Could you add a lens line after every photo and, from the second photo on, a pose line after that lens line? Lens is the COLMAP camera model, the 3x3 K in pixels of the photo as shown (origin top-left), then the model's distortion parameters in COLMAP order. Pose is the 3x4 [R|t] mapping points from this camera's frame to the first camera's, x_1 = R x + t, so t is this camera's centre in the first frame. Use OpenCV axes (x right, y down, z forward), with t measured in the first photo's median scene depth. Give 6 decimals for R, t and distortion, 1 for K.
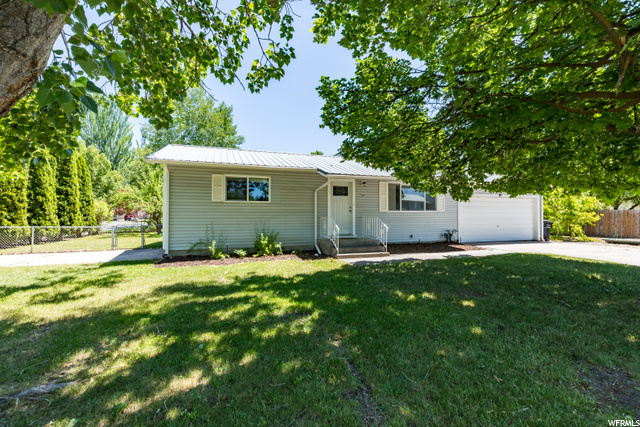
lens RADIAL K [[294.6, 0, 320.0], [0, 294.6, 213.5], [0, 0, 1]] dist [0.000481, 0.000039]
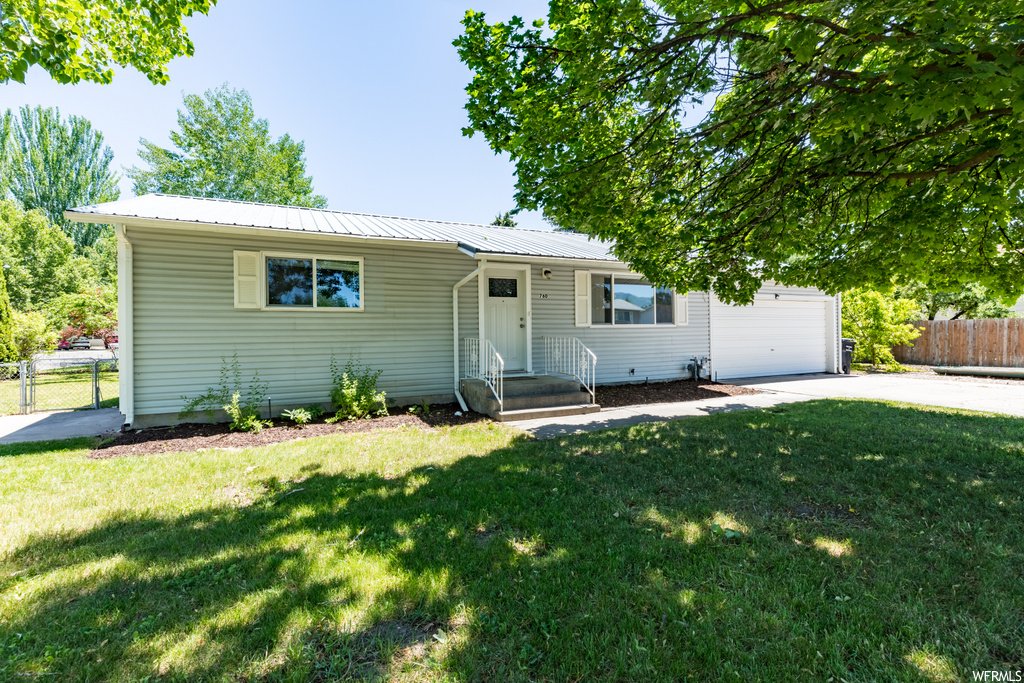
lens RADIAL K [[471.4, 0, 512.0], [0, 471.4, 341.5], [0, 0, 1]] dist [0.000481, 0.000039]
pose [[0.994477, -0.013509, 0.104084, -0.003427], [0.011342, 0.999707, 0.021380, 0.001424], [-0.104342, -0.020082, 0.994339, 0.202028]]
